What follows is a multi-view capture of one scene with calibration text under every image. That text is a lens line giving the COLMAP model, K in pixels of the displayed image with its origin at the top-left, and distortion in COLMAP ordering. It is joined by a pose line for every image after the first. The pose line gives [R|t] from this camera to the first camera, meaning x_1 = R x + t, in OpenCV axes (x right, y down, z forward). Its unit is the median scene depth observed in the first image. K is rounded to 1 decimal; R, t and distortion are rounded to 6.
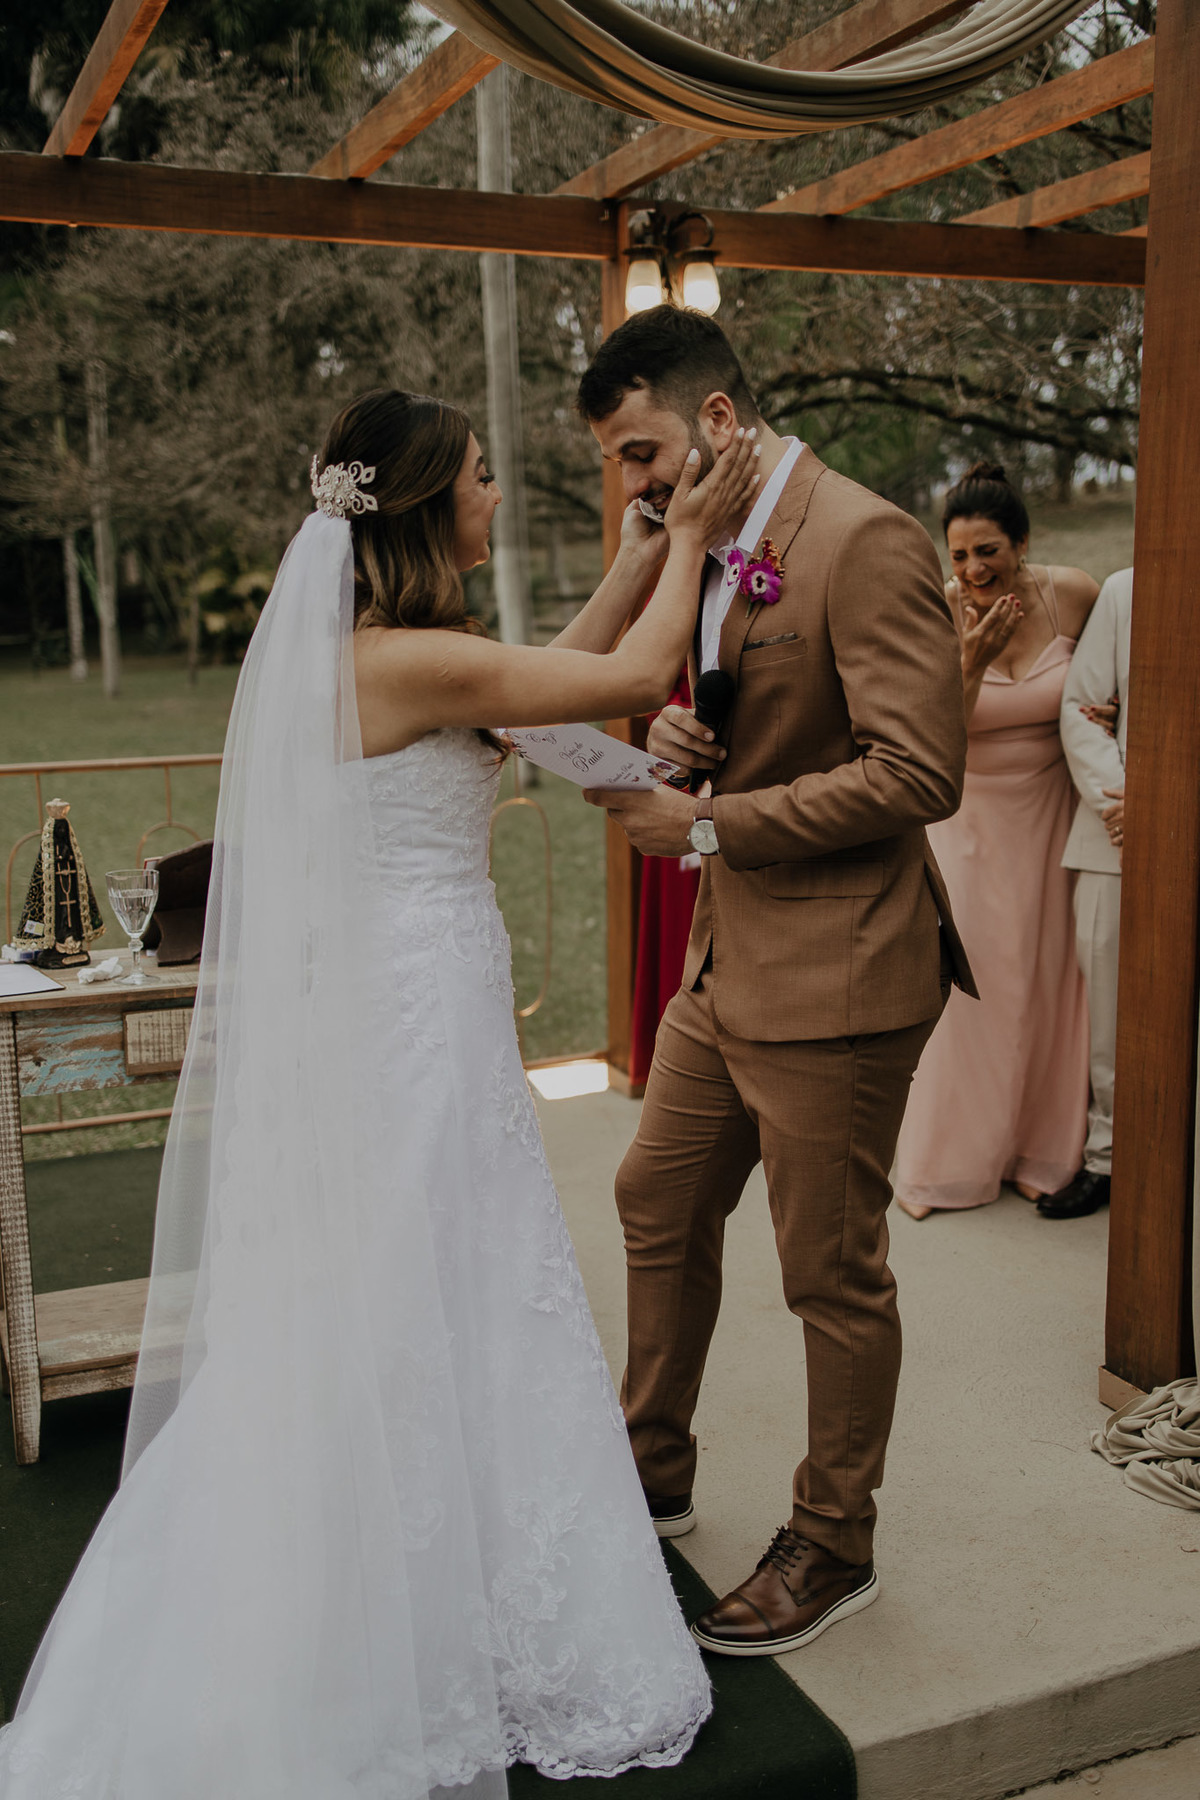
lens RADIAL K [[1824.3, 0, 612.0], [0, 1824.3, 916.9], [0, 0, 1]] dist [-0.018417, 0.022047]
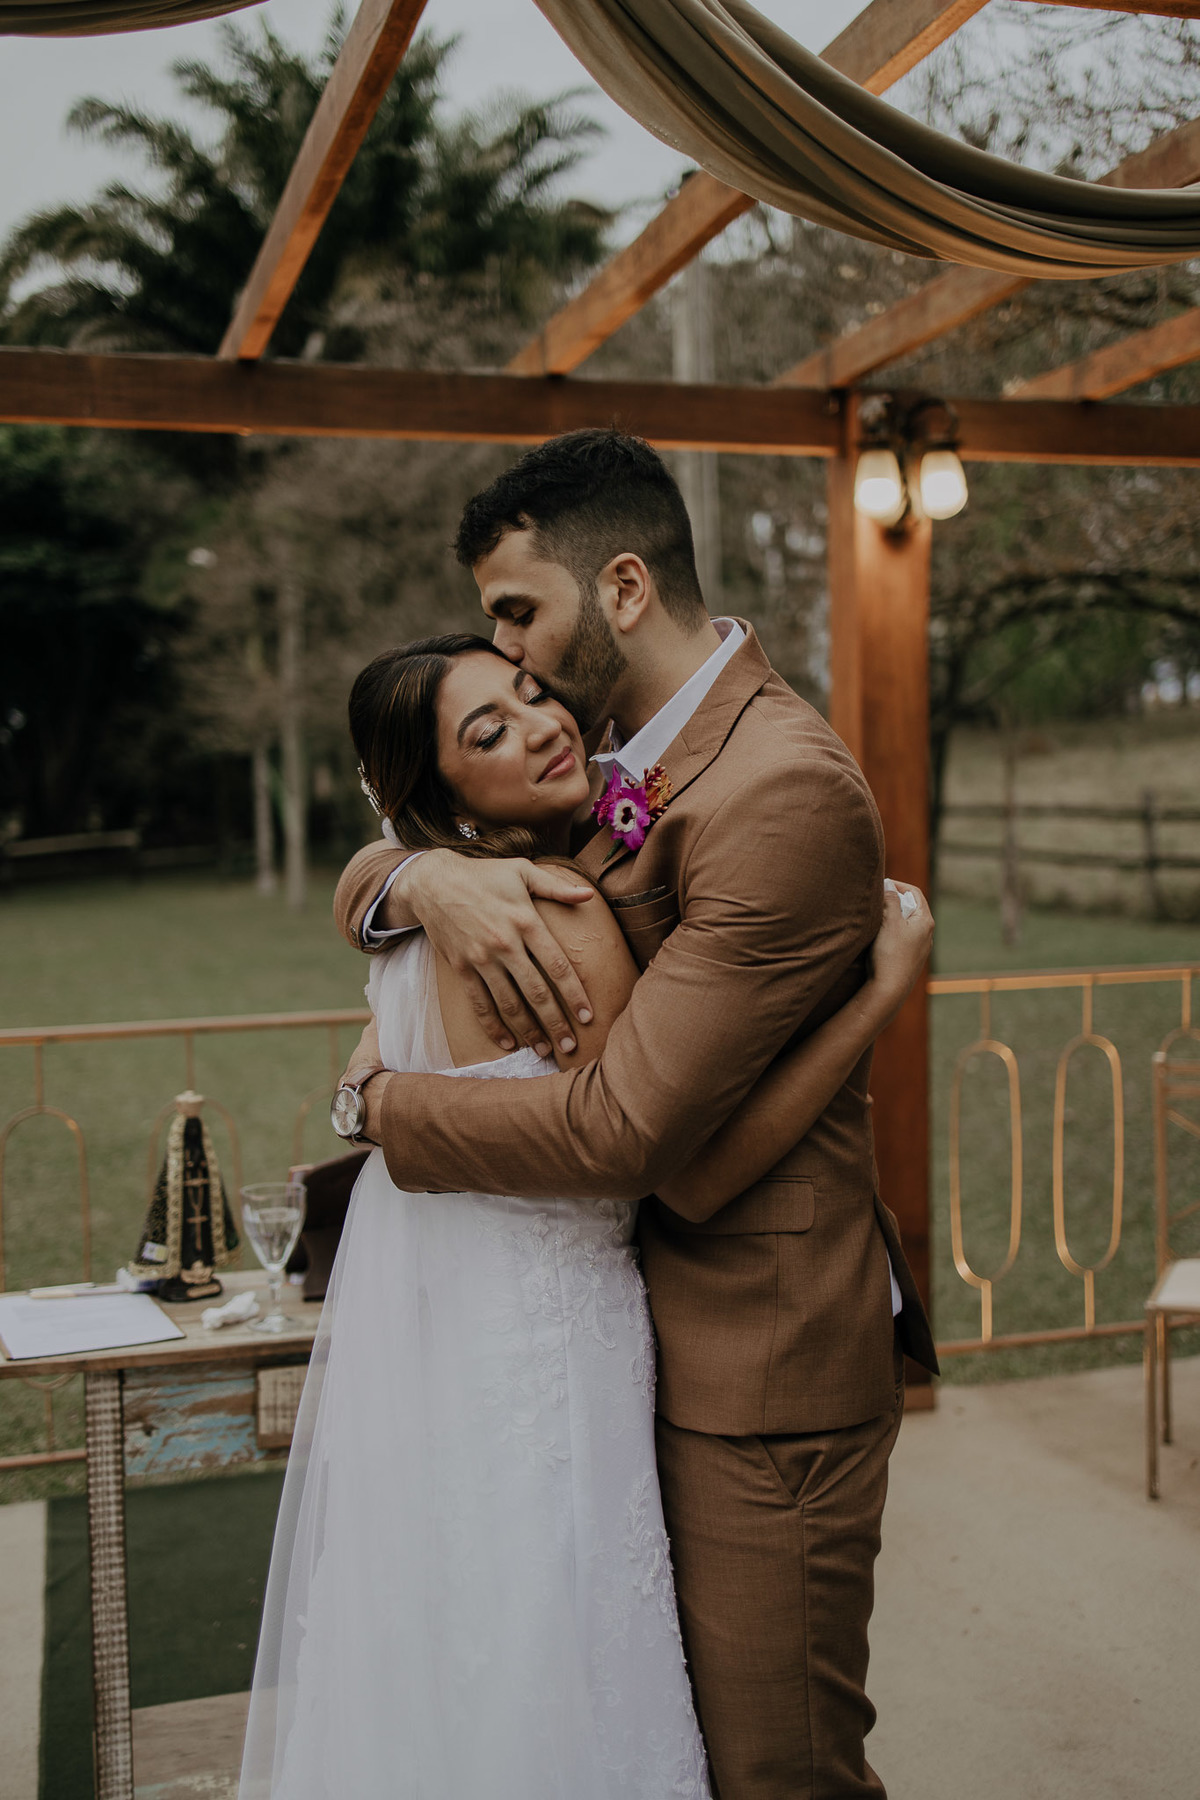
lens RADIAL K [[1861.1, 0, 600.0], [0, 1861.1, 900.0], [0, 0, 1]] dist [0.017262, -0.000145]
pose [[0.994196, -0.002585, -0.107549, -0.021466], [-0.010494, 0.992613, -0.120867, -0.038960], [0.107067, 0.121295, 0.986825, 0.133141]]
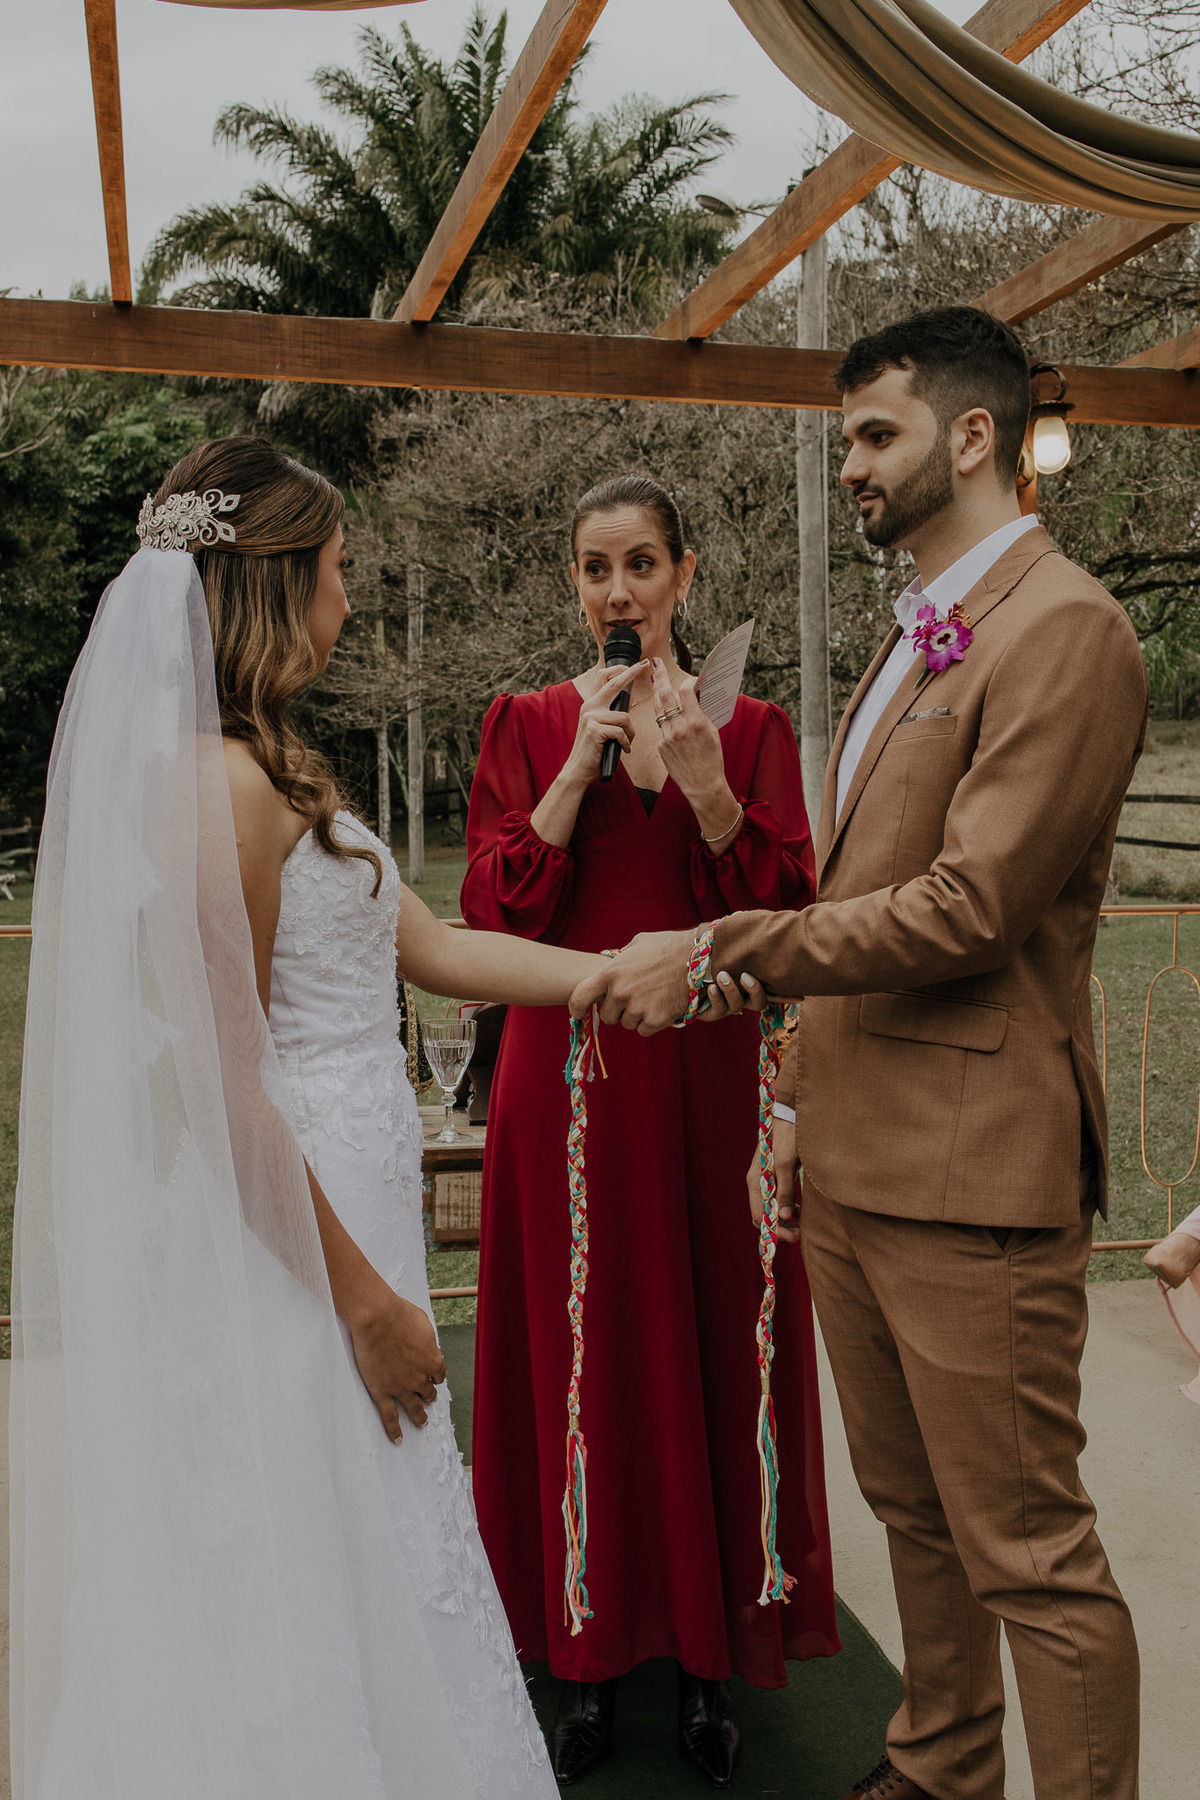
lens RADIAL K [[1818.1, 0, 600.0], [0, 1818.1, 900.0], [0, 0, 1]] dist [-0.021109, 0.131409]
pose [[0.986501, 0.022897, -0.162147, -0.027349], [-0.041973, 0.992453, -0.115219, 0.013125], [0.158285, 0.120469, 0.980017, 0.066740]]
